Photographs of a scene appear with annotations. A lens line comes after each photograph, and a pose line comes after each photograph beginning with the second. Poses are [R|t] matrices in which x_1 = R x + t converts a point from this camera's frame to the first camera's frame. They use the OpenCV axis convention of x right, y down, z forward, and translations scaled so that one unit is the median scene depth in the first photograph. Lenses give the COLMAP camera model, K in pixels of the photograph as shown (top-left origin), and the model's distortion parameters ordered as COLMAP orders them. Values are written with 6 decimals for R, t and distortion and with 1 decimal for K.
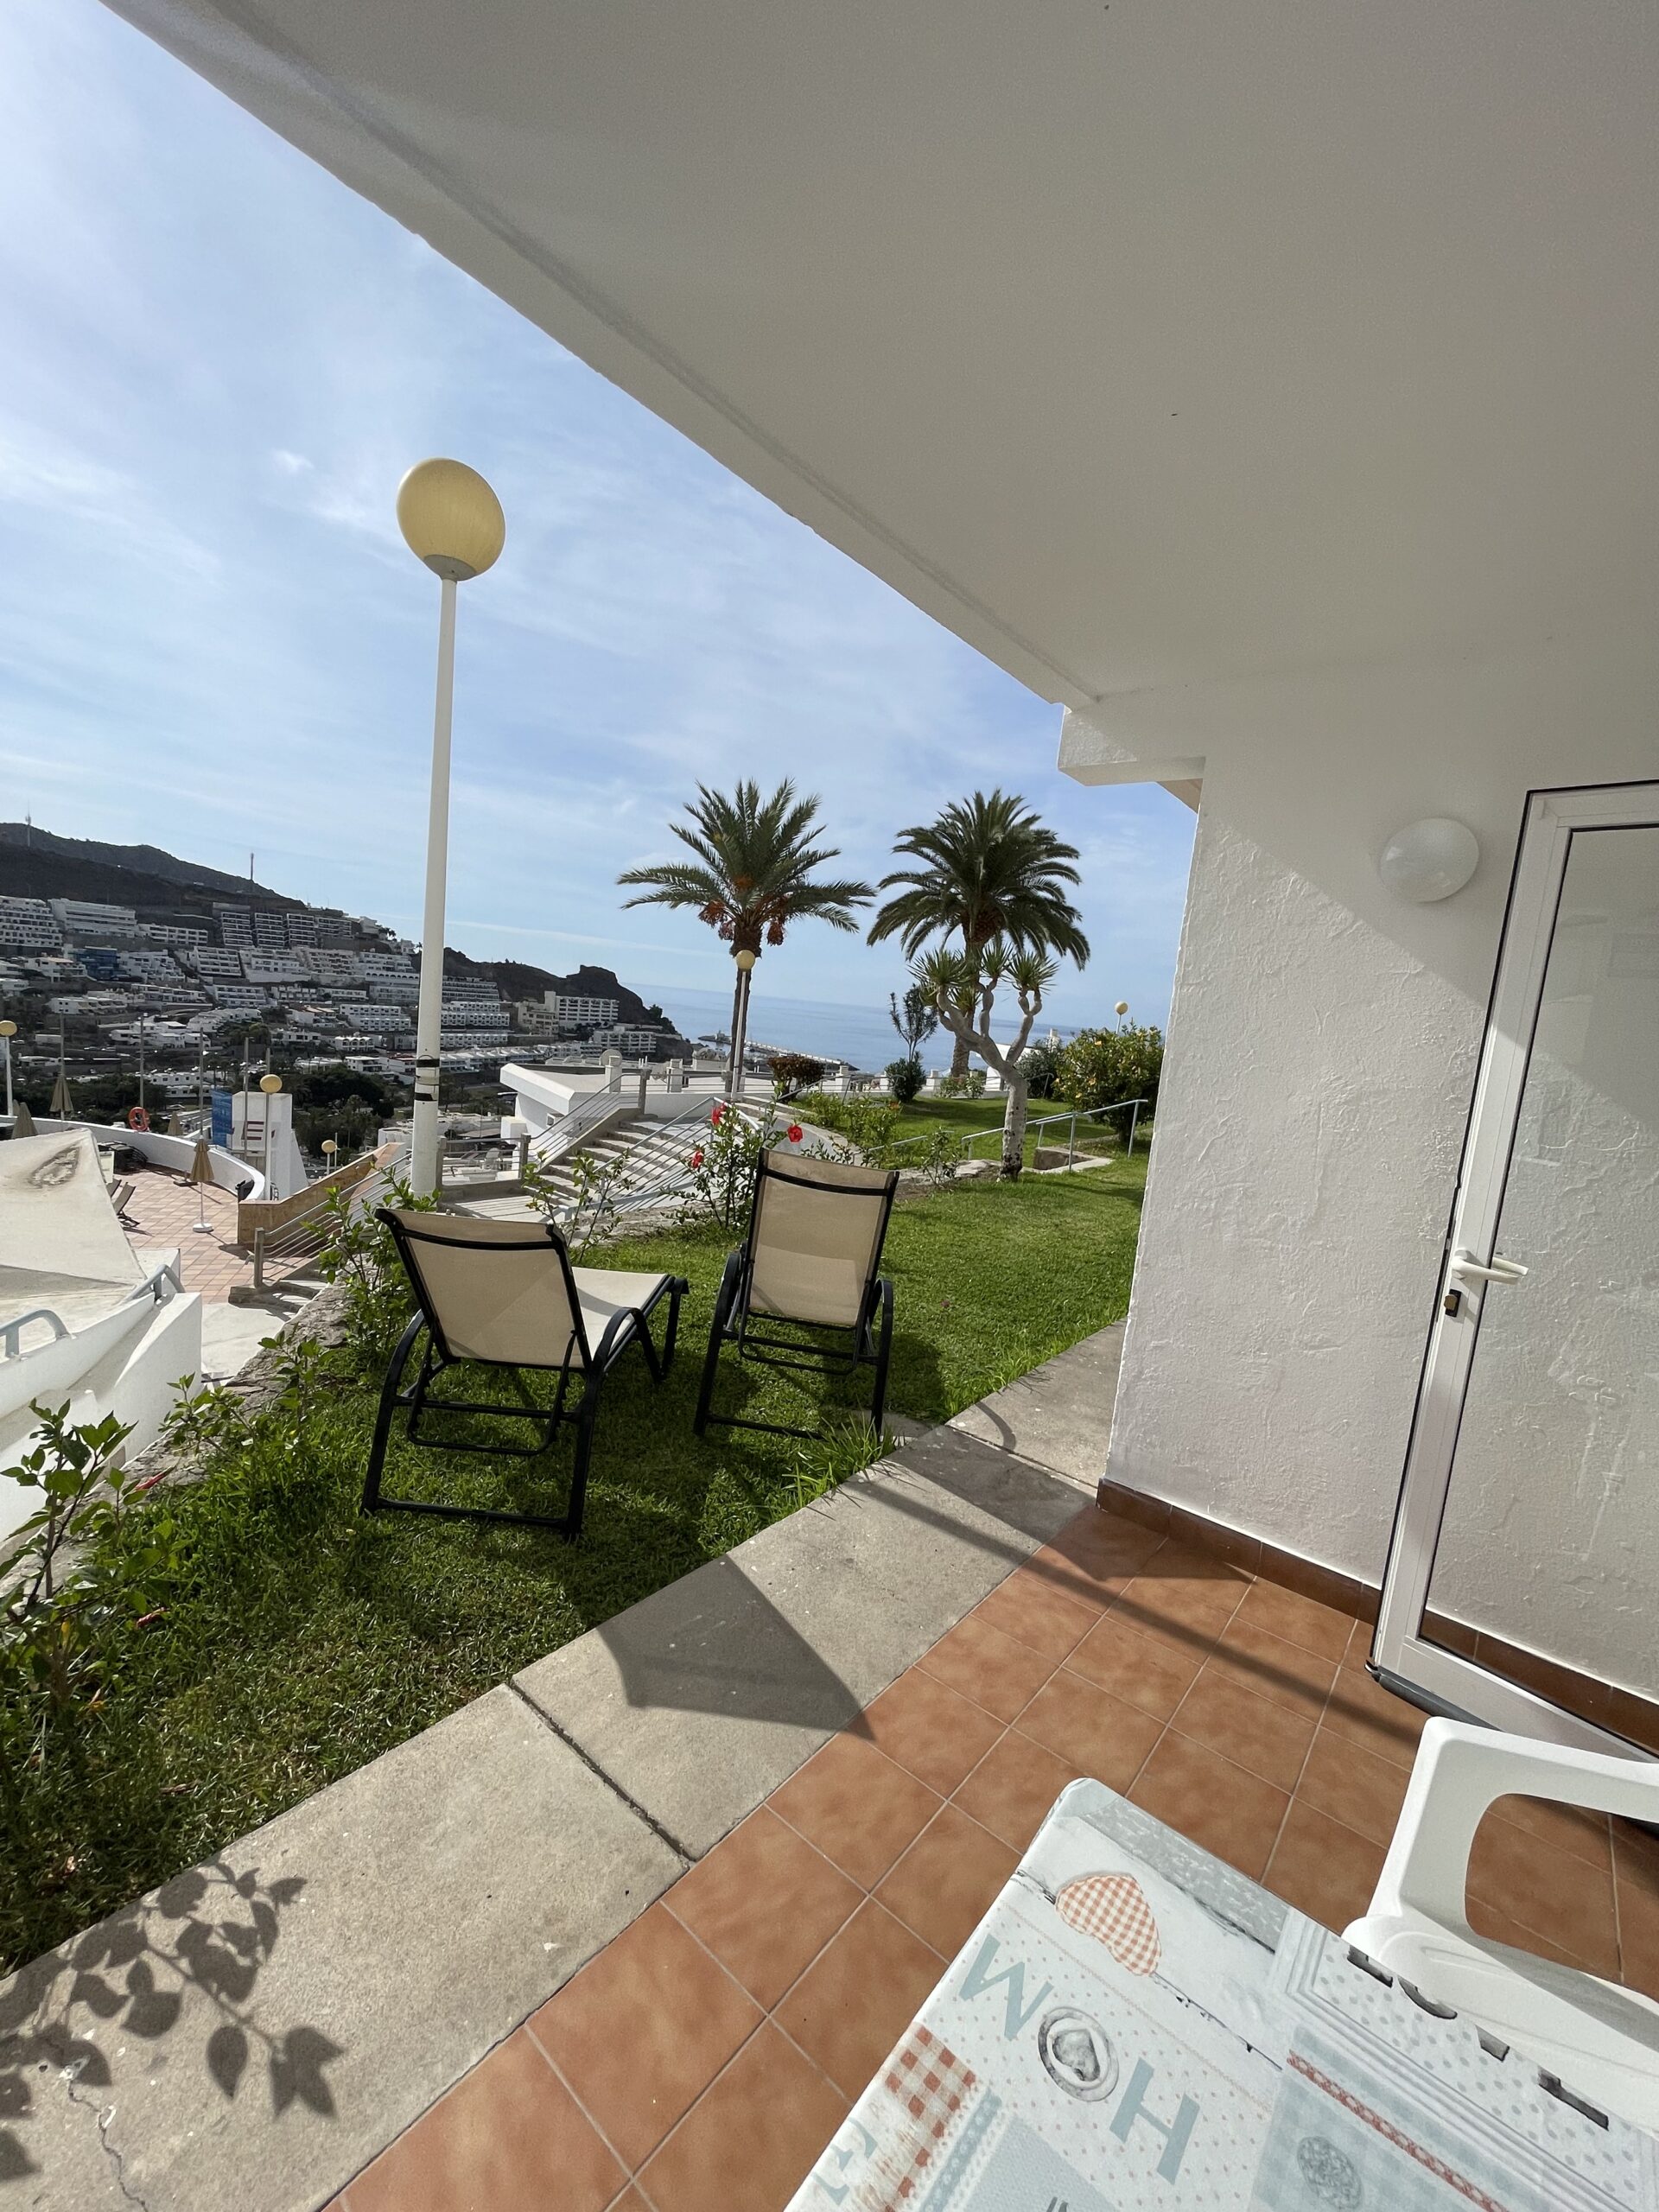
lens RADIAL K [[895.2, 0, 826.8], [0, 895.2, 1096.8], [0, 0, 1]] dist [-0.000482, 0.000006]
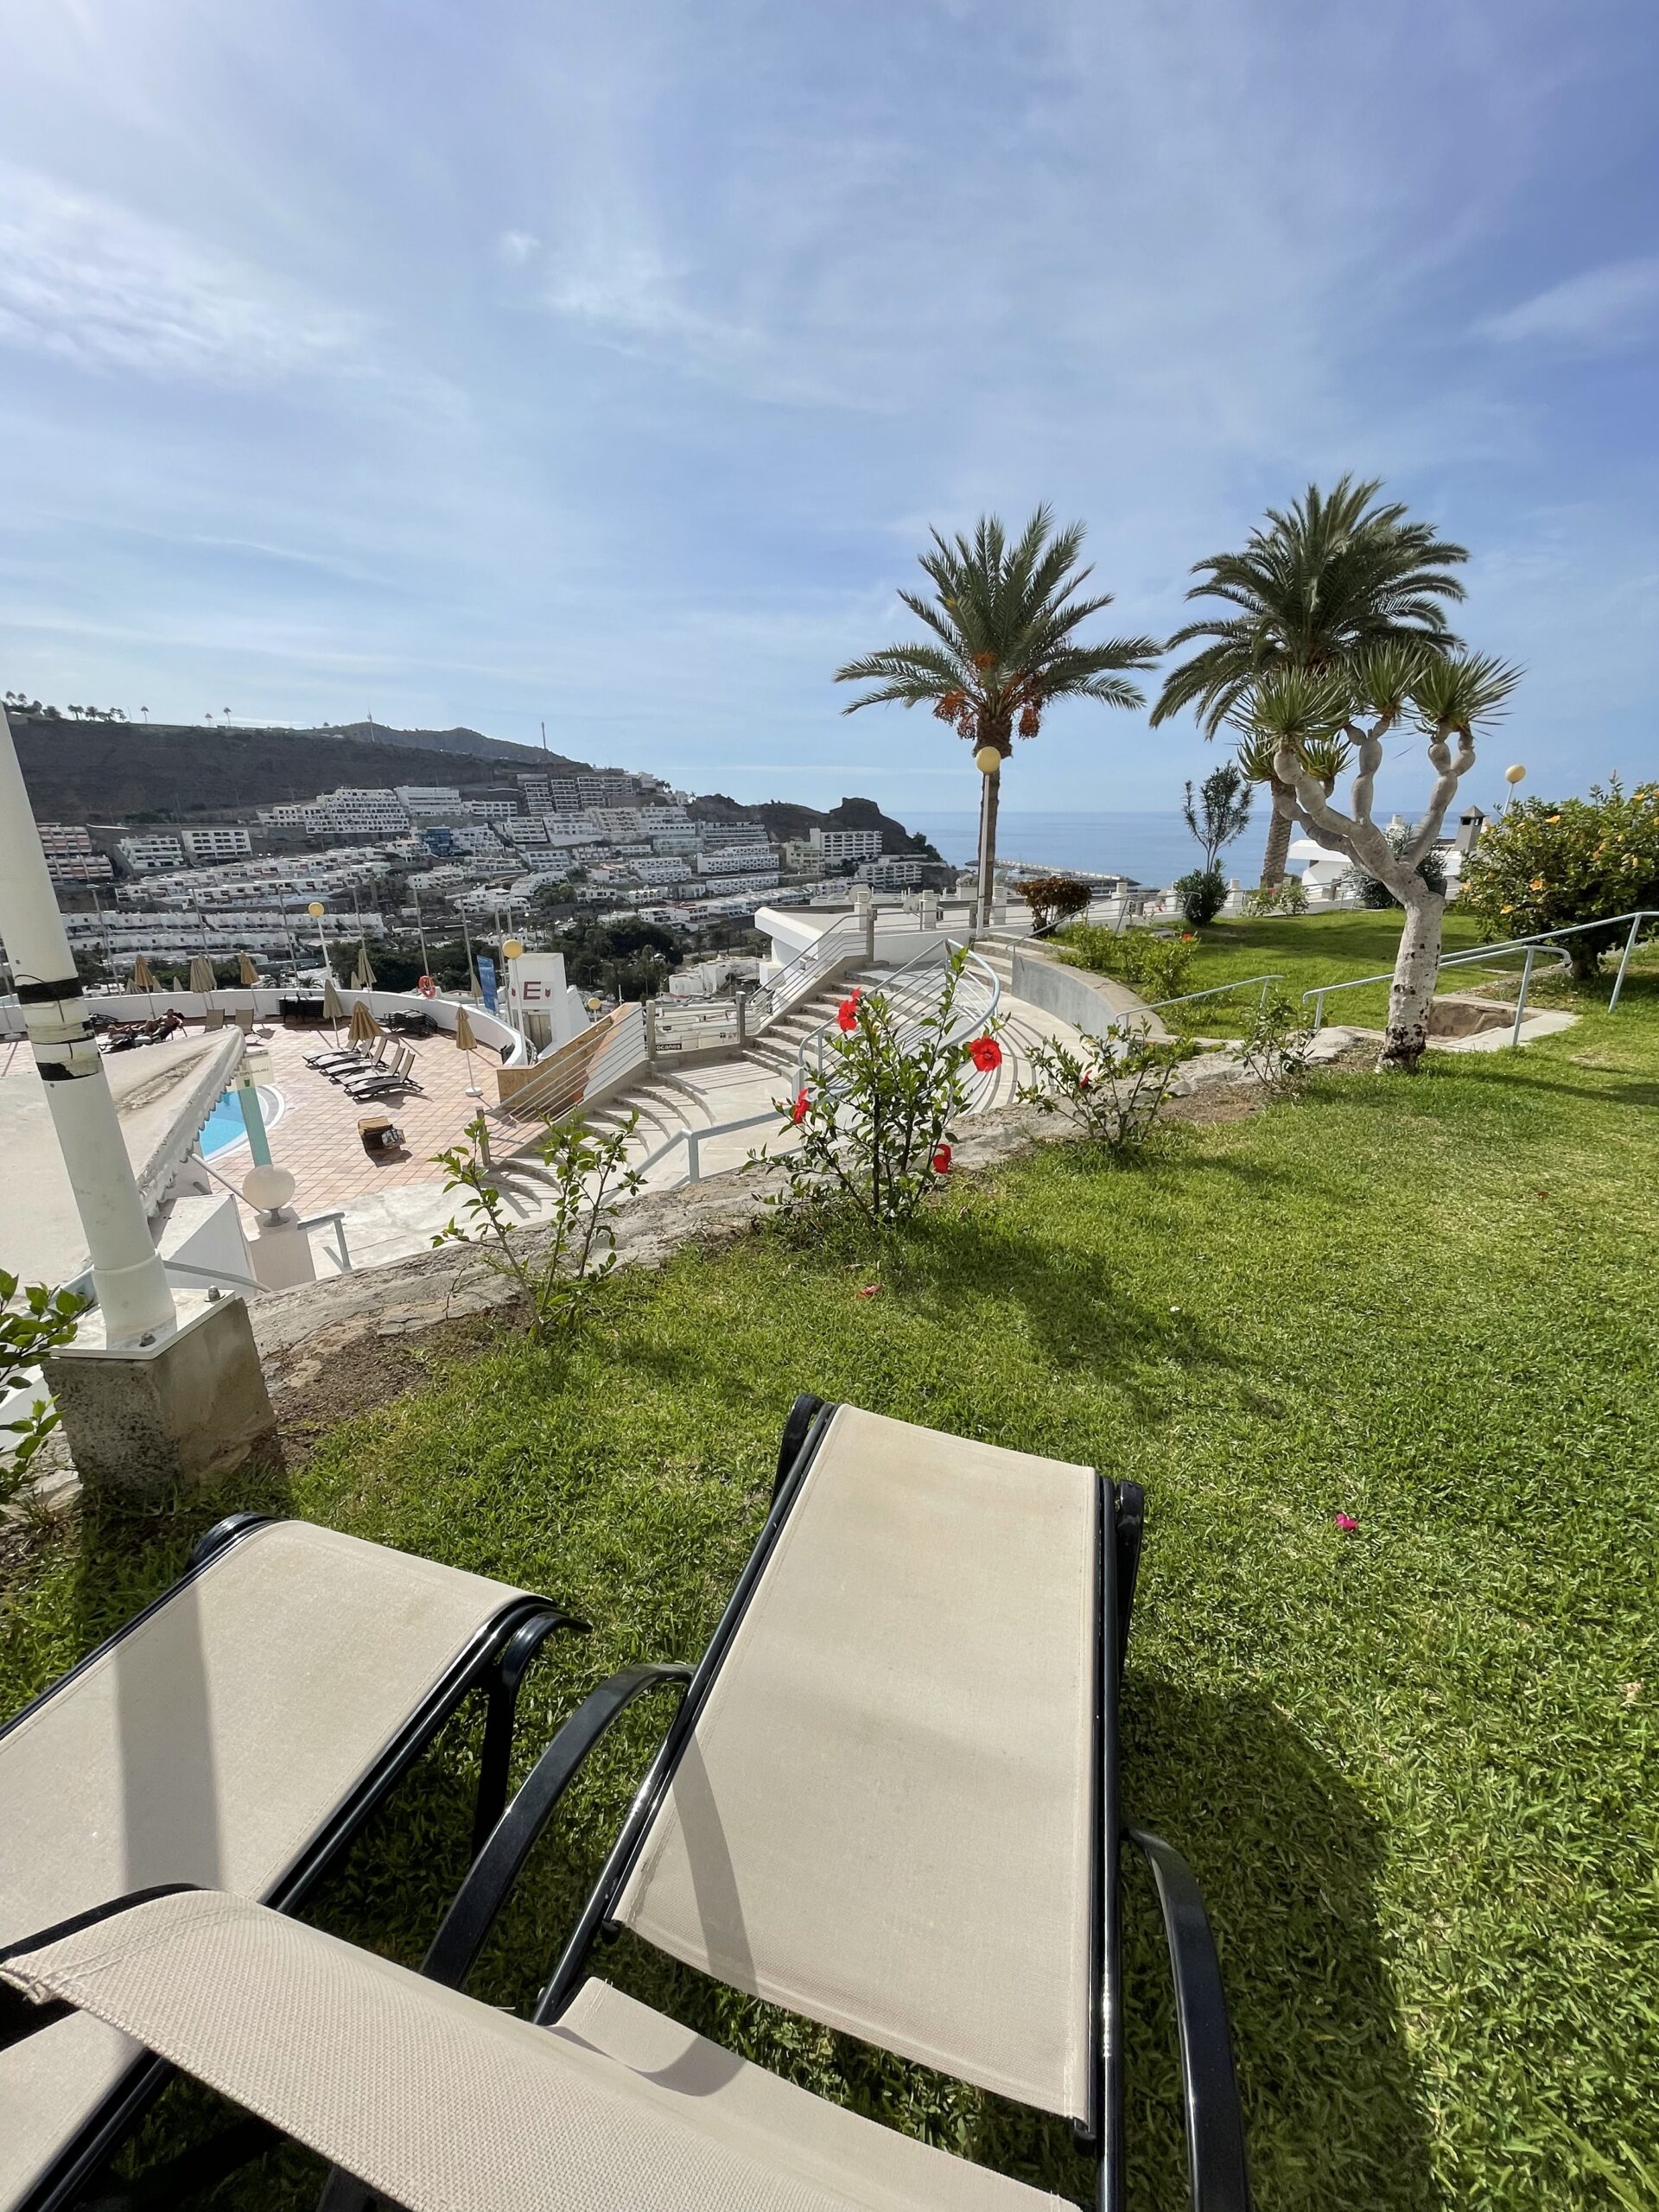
lens RADIAL K [[890.3, 0, 826.0], [0, 890.3, 1104.3], [0, 0, 1]] dist [-0.002483, -0.000021]
pose [[0.953989, -0.004760, -0.299805, 0.006868], [0.063678, 0.980282, 0.187062, -0.007620], [0.293003, -0.197546, 0.935481, 0.132779]]
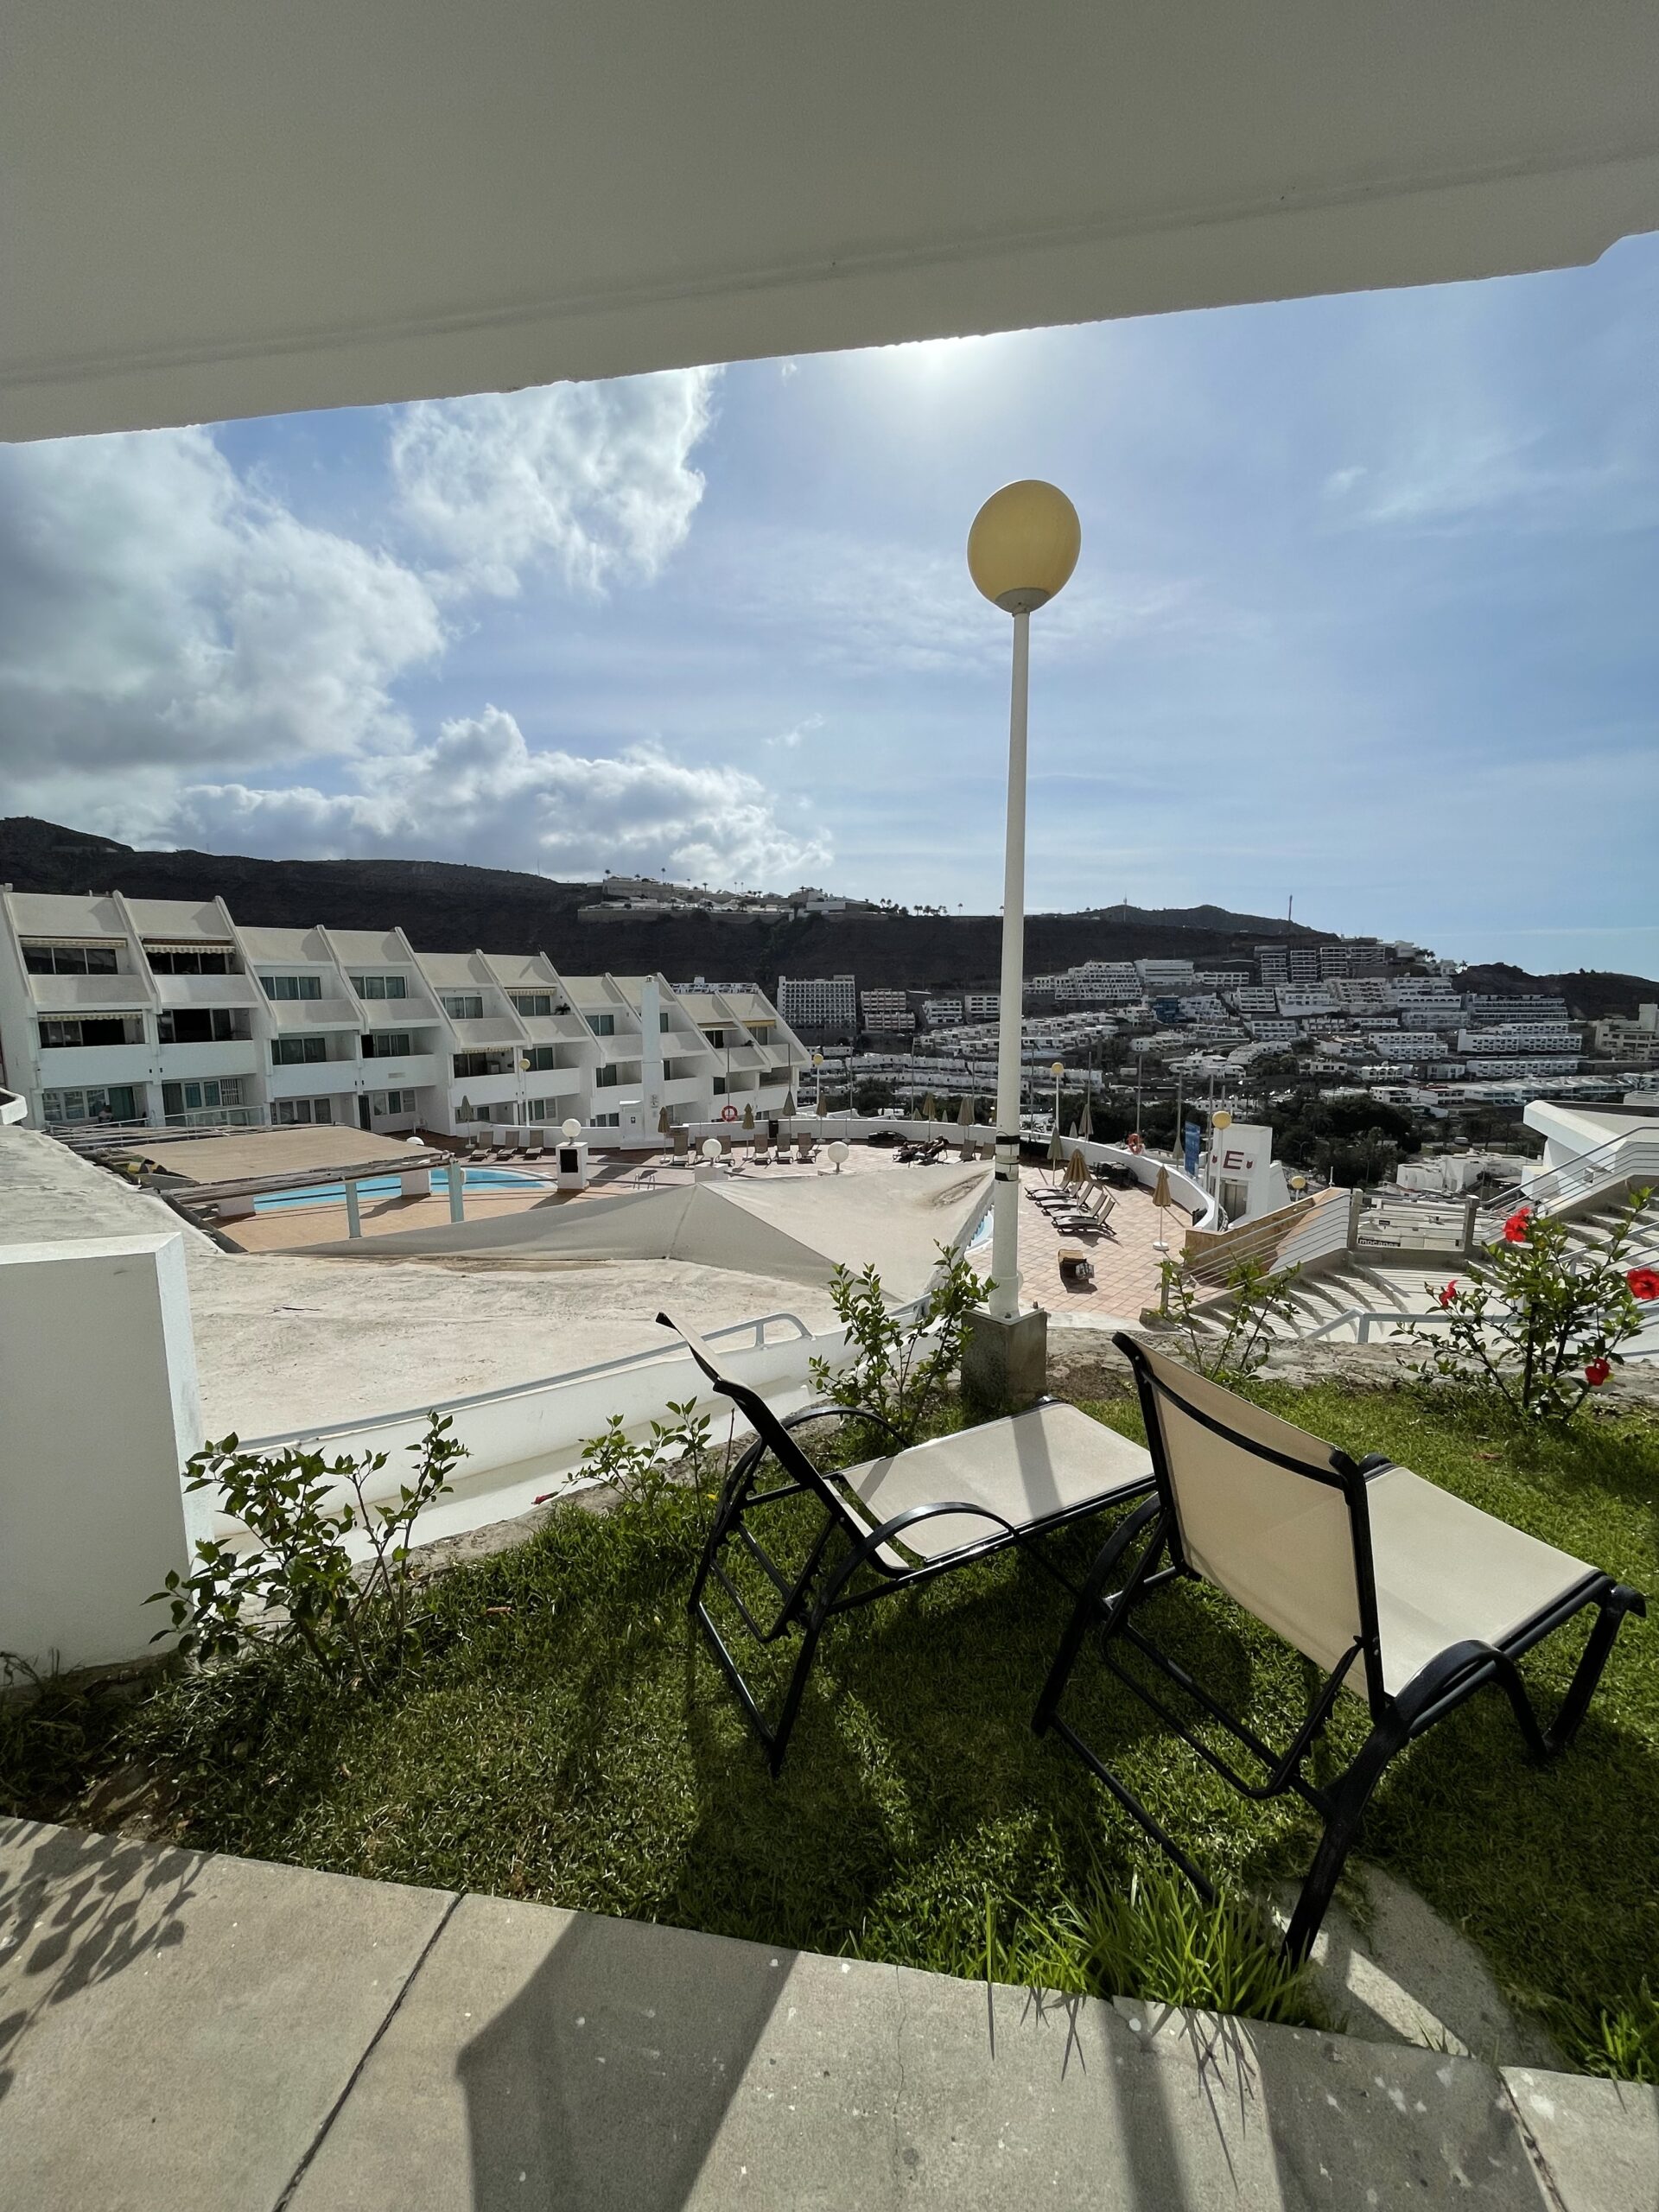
lens RADIAL K [[891.0, 0, 831.2], [0, 891.0, 1104.1], [0, 0, 1]] dist [-0.000868, 0.000154]
pose [[0.502672, 0.022724, -0.864179, 0.048879], [-0.043979, 0.999032, 0.000688, -0.012716], [0.863358, 0.037660, 0.503185, 0.071552]]
